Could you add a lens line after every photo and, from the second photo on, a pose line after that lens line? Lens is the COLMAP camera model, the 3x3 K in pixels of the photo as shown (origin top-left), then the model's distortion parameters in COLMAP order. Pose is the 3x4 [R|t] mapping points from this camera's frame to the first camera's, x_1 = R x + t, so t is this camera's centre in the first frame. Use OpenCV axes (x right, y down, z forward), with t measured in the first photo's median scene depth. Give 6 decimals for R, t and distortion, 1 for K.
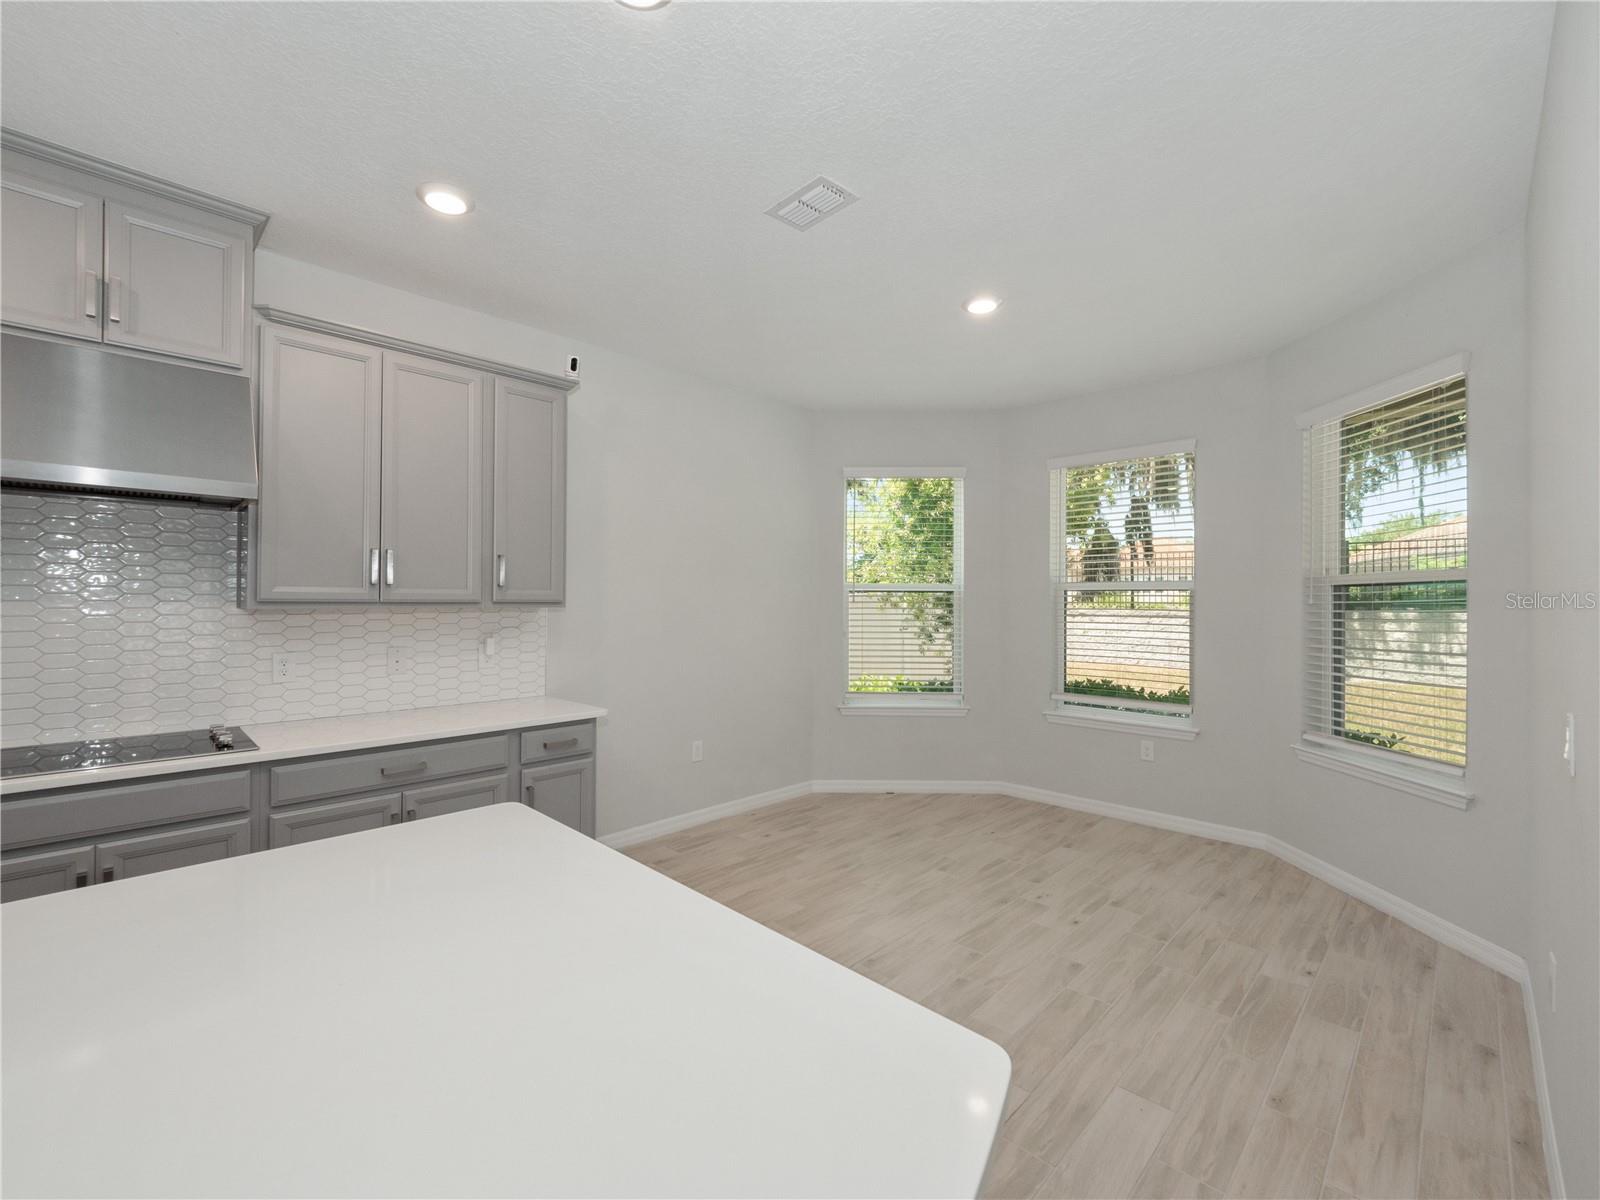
lens RADIAL K [[691.4, 0, 802.9], [0, 691.4, 604.3], [0, 0, 1]] dist [-0.001909, -0.003276]
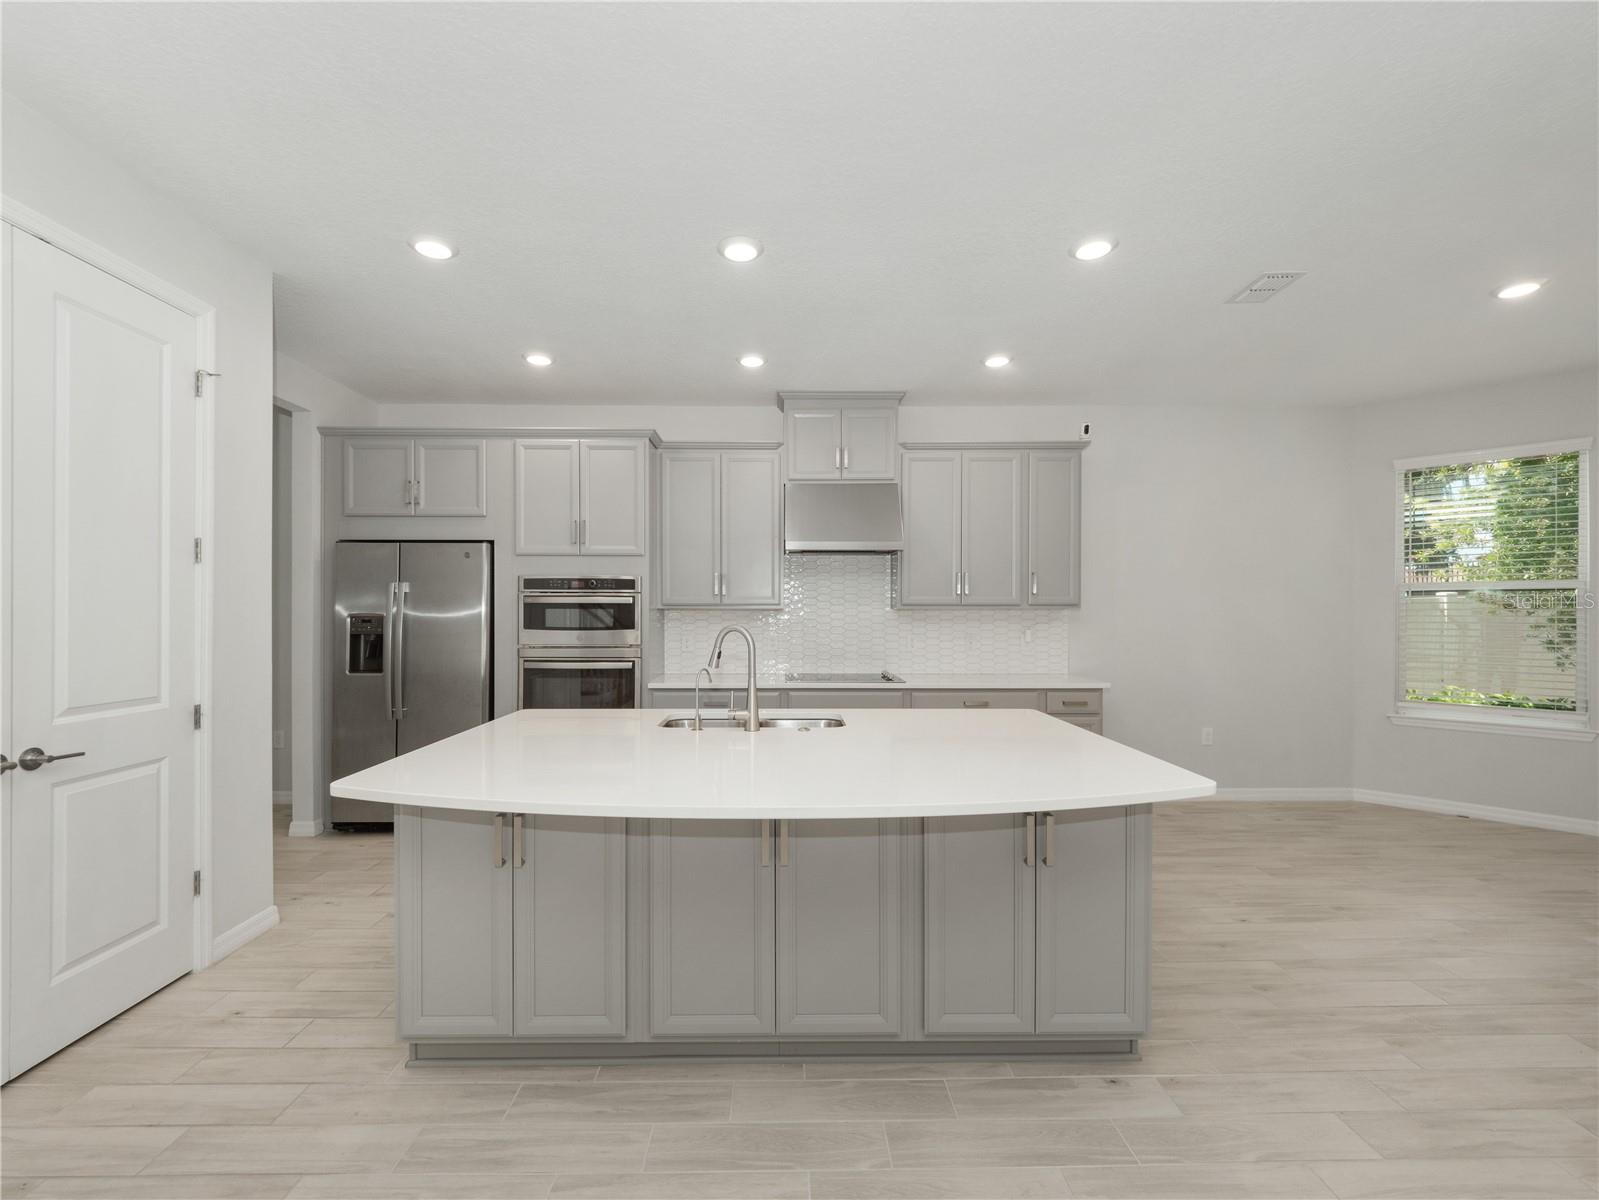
lens RADIAL K [[691.0, 0, 769.9], [0, 691.0, 606.3], [0, 0, 1]] dist [-0.001909, -0.003276]
pose [[0.694343, -0.009920, -0.719576, 0.224946], [0.000453, 0.999911, -0.013348, 0.019210], [0.719644, 0.008942, 0.694286, -0.414378]]
